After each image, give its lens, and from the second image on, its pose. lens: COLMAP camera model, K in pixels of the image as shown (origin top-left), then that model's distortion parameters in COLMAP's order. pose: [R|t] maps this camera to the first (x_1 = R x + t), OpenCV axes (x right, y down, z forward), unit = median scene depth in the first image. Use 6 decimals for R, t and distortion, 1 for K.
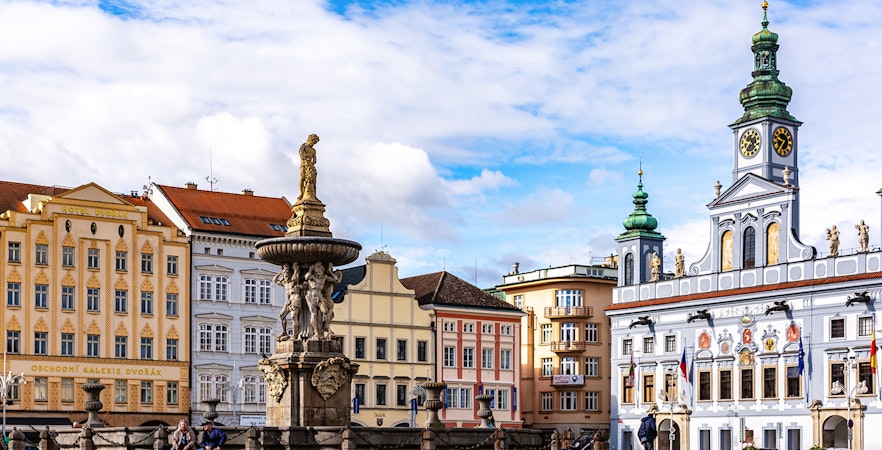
lens RADIAL K [[1787.0, 0, 442.5], [0, 1787.0, 225.4], [0, 0, 1]] dist [0.000053, 0.000000]
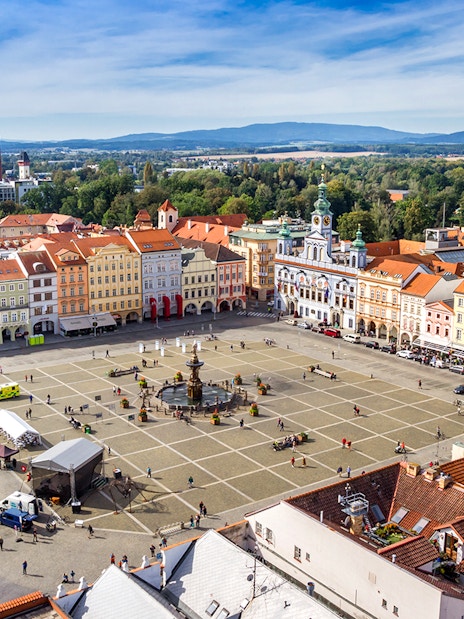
lens RADIAL K [[758.5, 0, 230.8], [0, 758.5, 308.8], [0, 0, 1]] dist [-0.009463, 0.000000]
pose [[0.999905, -0.000722, 0.013787, 0.001802], [-0.002097, 0.979115, 0.203297, -0.157945], [-0.013646, -0.203306, 0.979020, -0.326517]]
